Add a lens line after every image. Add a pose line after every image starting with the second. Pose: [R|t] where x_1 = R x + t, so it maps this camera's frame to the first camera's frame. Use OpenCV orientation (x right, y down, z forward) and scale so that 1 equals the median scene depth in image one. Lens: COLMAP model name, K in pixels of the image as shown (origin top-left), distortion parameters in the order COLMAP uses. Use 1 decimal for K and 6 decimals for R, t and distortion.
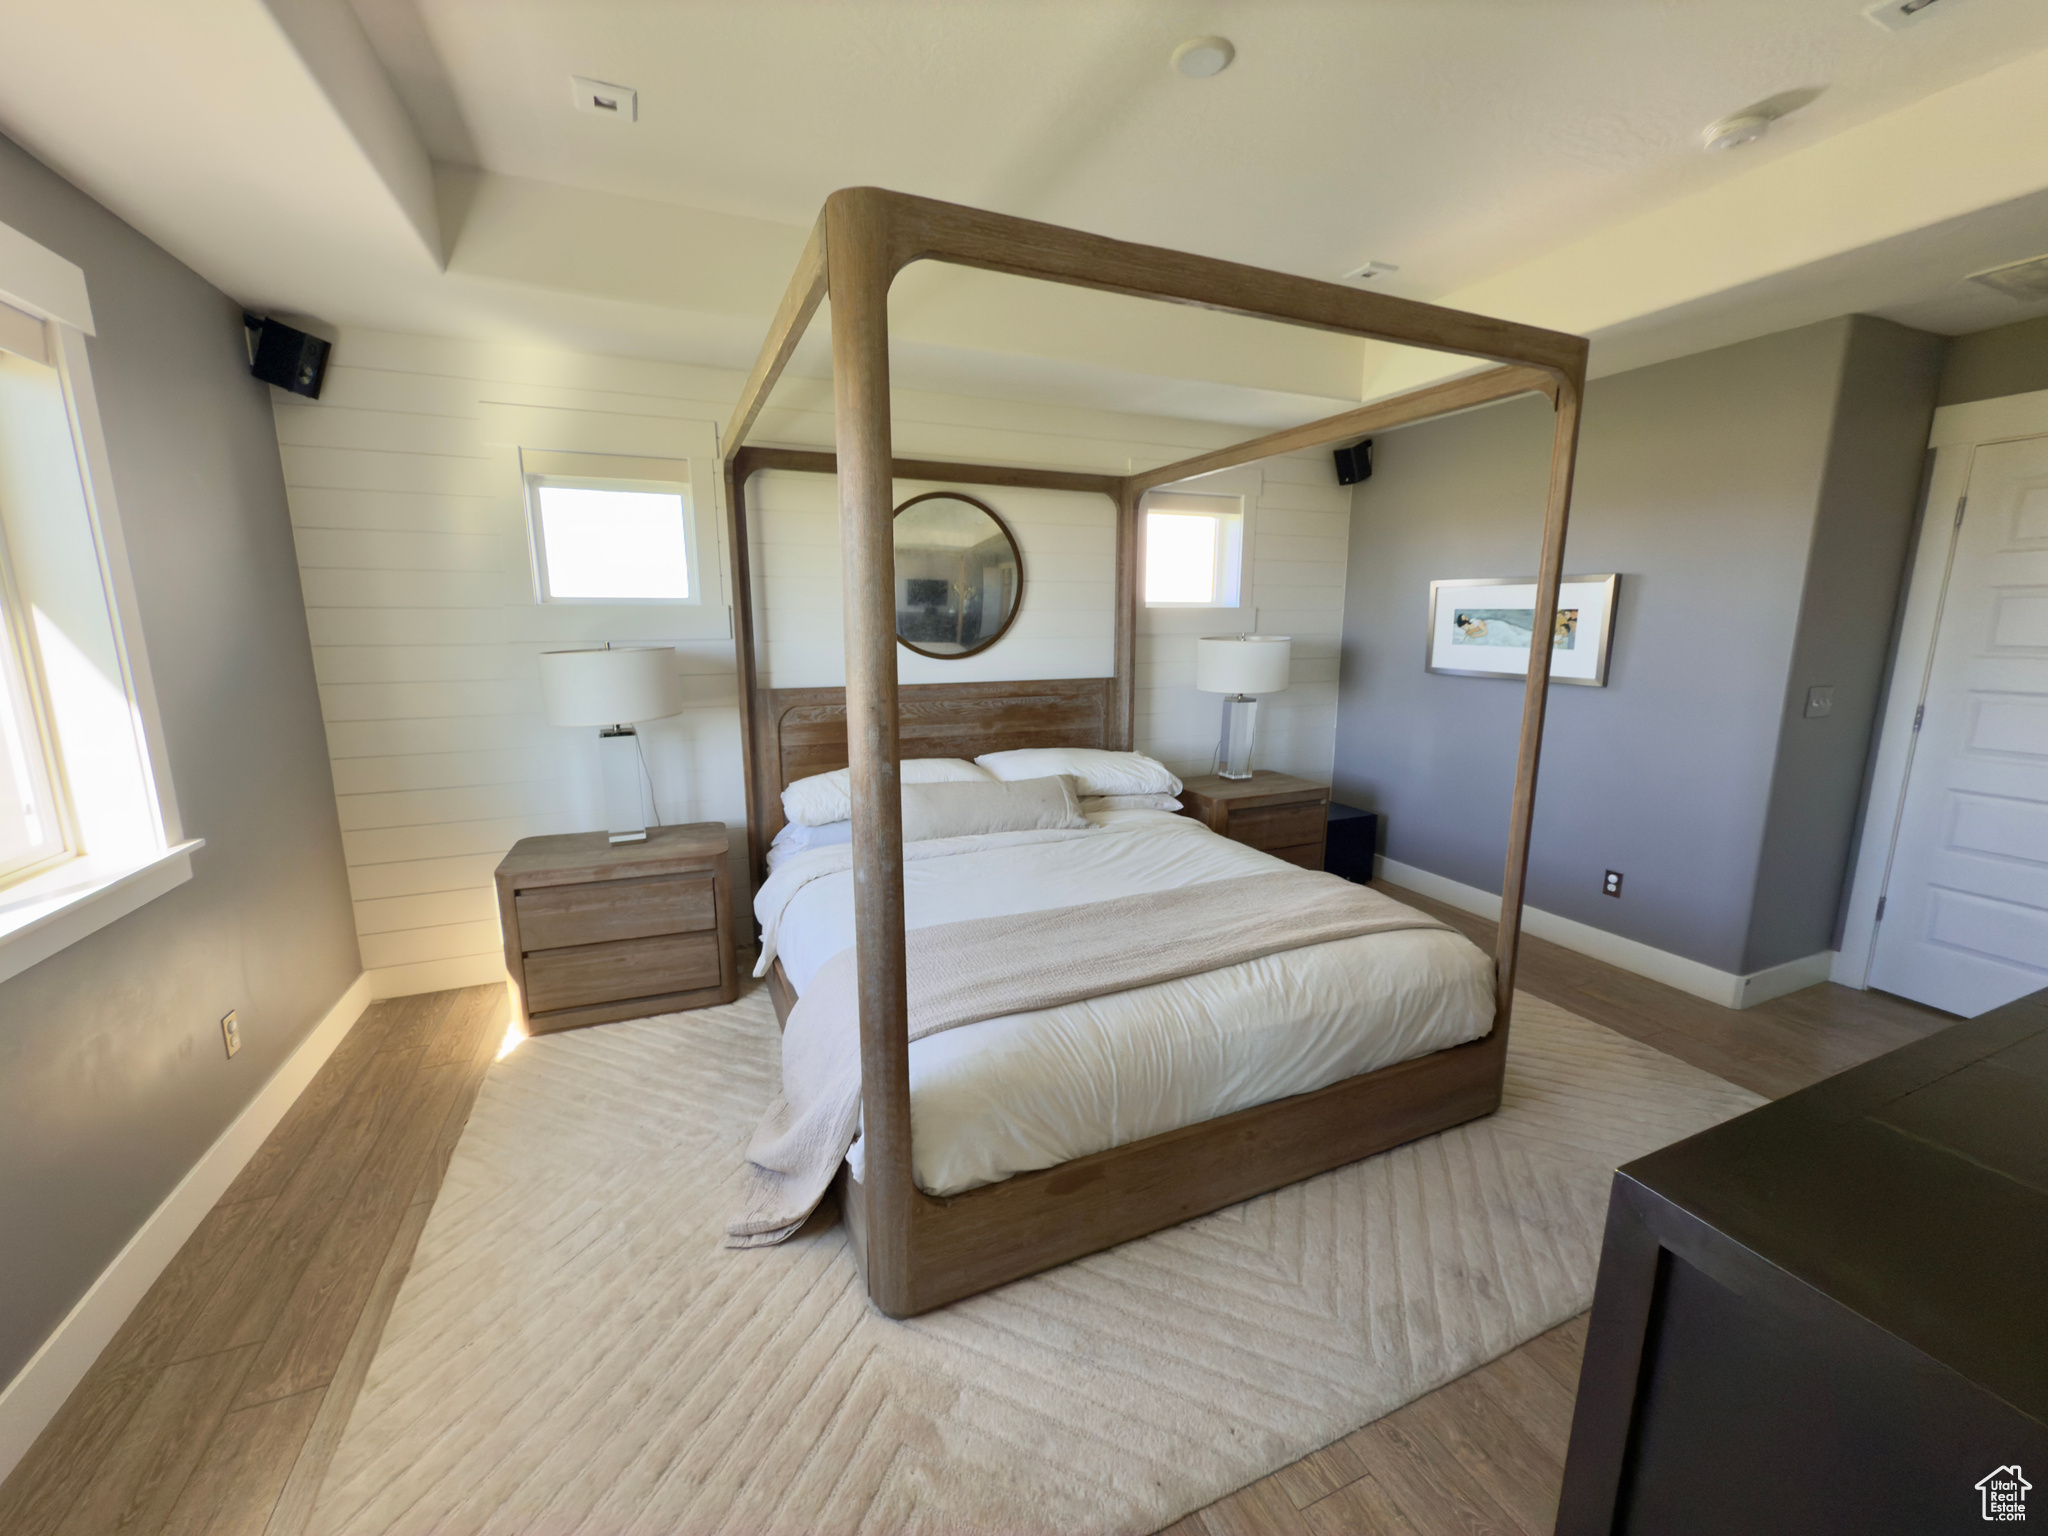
lens RADIAL K [[808.0, 0, 1024.0], [0, 808.0, 768.0], [0, 0, 1]] dist [0.000078, 0.000215]
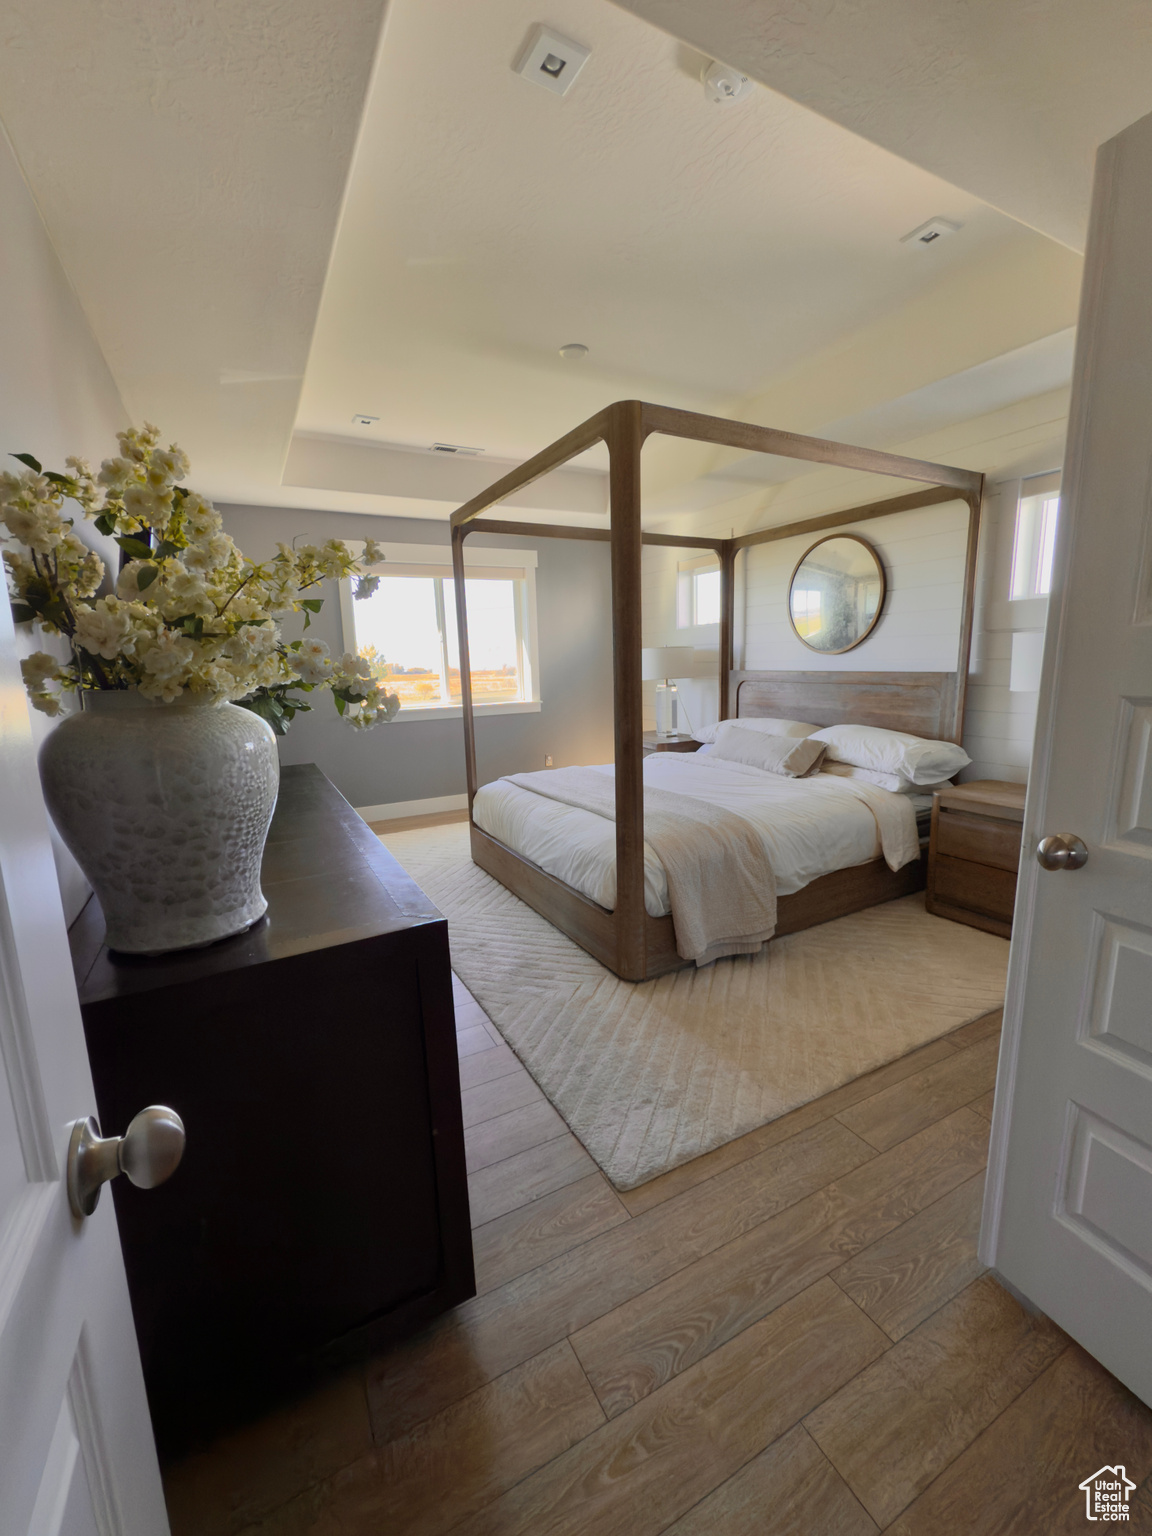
lens RADIAL K [[606.0, 0, 576.0], [0, 606.0, 768.0], [0, 0, 1]] dist [0.000078, 0.000215]
pose [[0.097252, 0.174923, -0.979767, 1.073565], [-0.160444, 0.974313, 0.158024, -0.043985], [0.982242, 0.141830, 0.122819, 0.539341]]
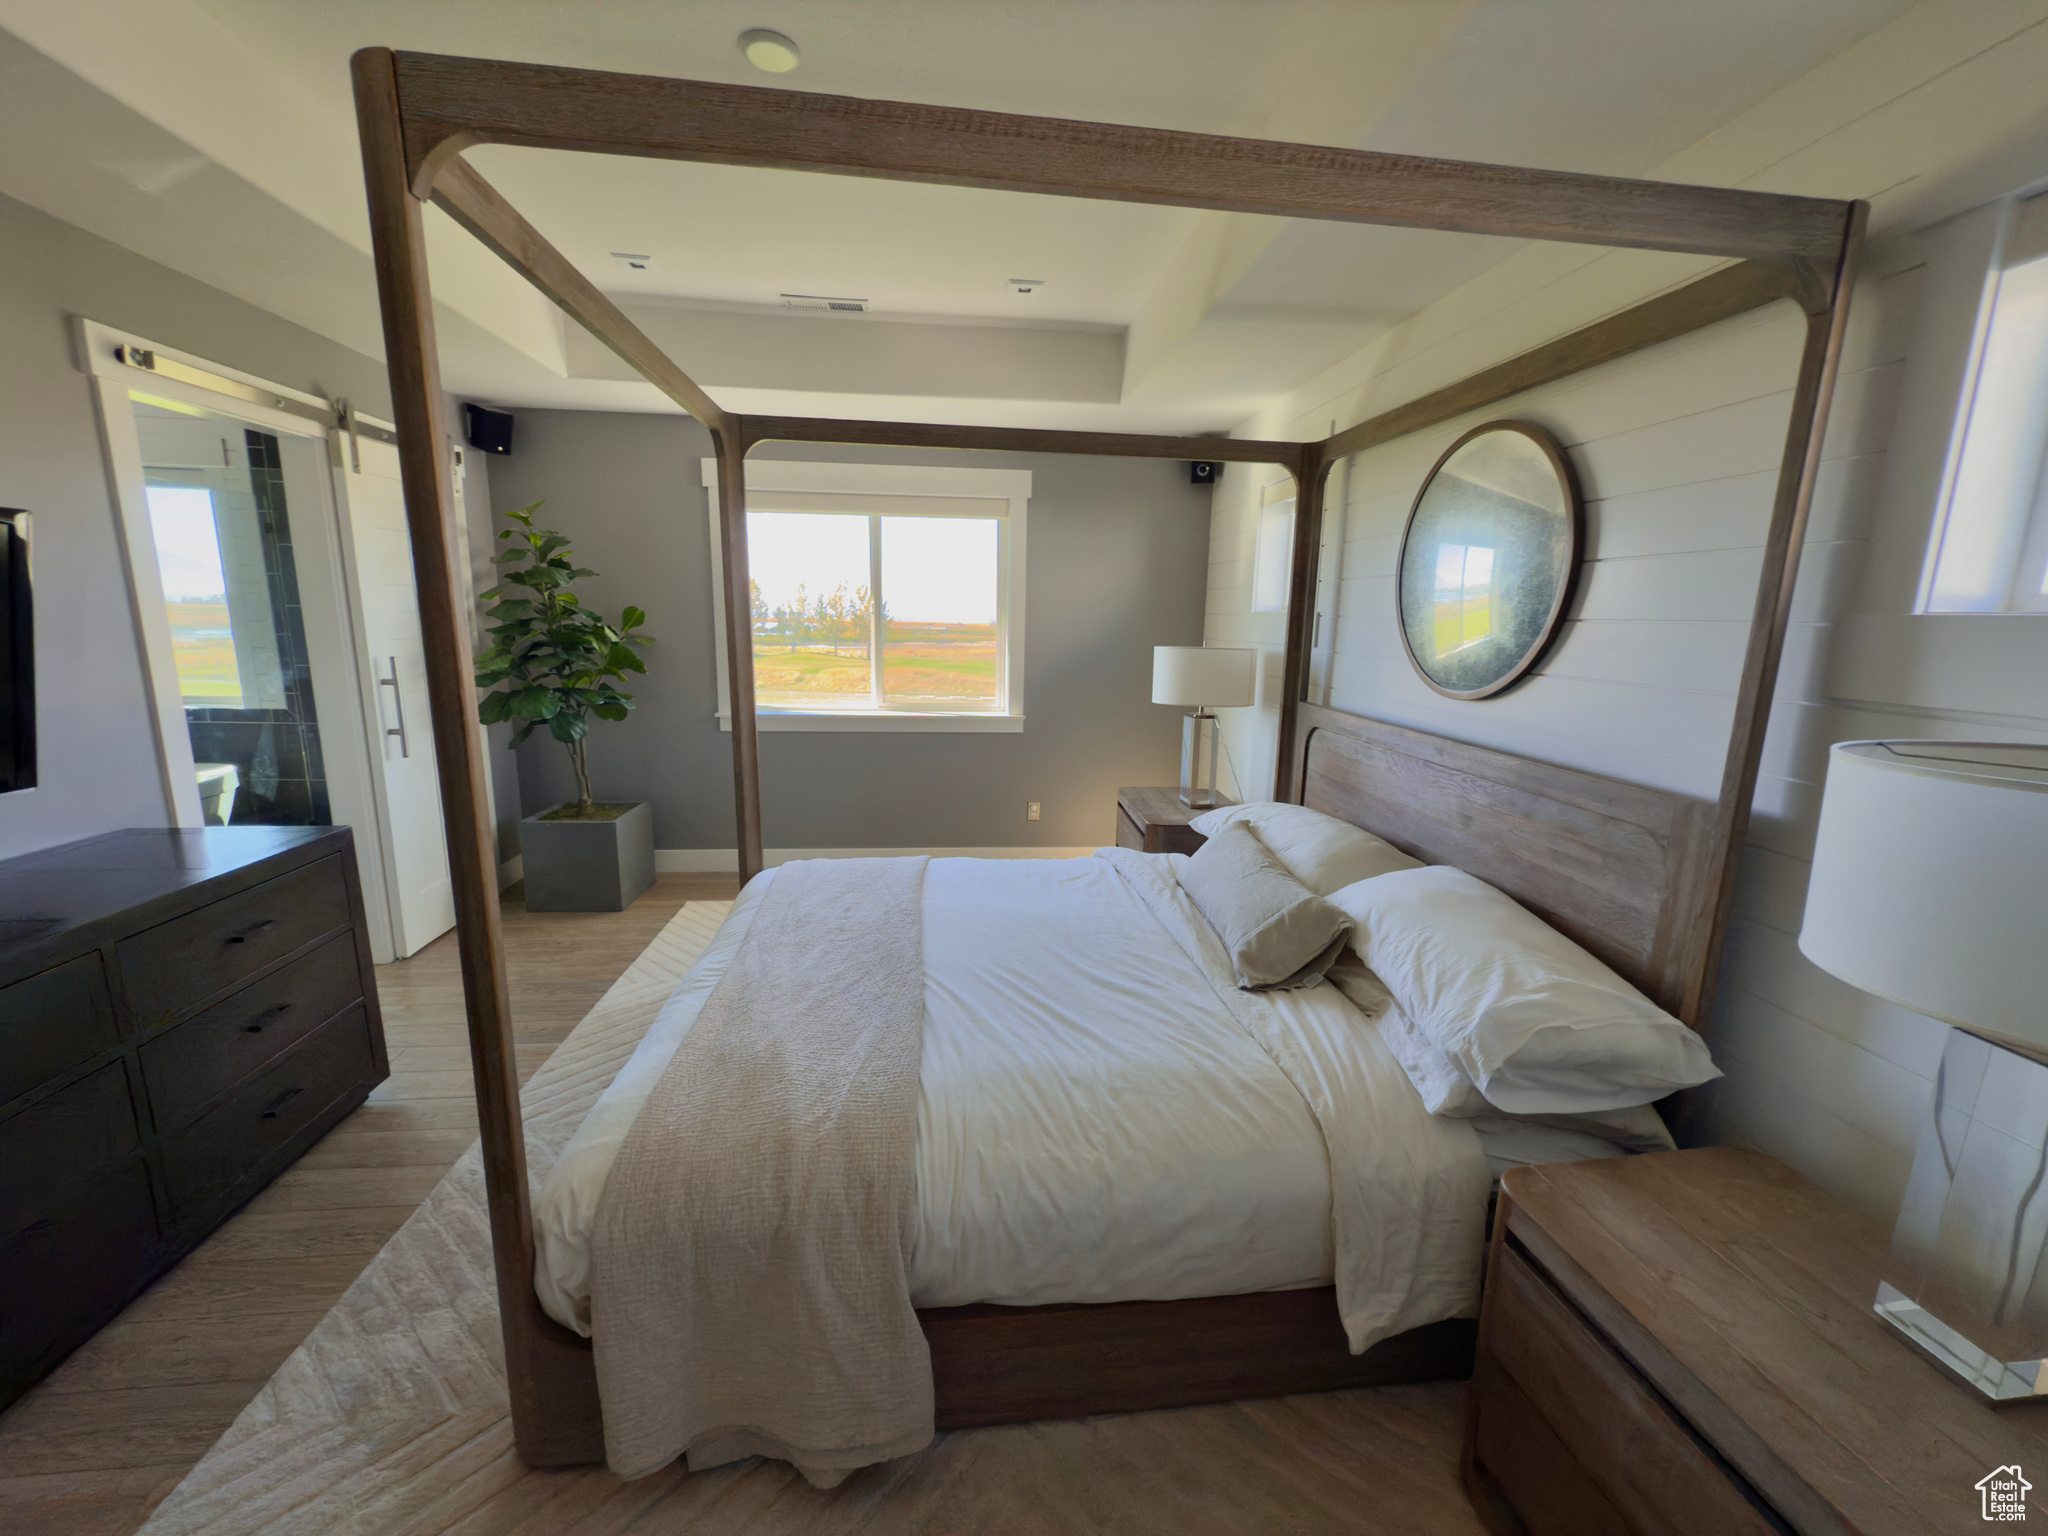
lens RADIAL K [[808.0, 0, 1024.0], [0, 808.0, 768.0], [0, 0, 1]] dist [0.000078, 0.000215]
pose [[-0.277864, 0.170032, -0.945453, 0.679702], [-0.205826, 0.950815, 0.231487, -0.183237], [0.938311, 0.258921, -0.229200, 0.976332]]
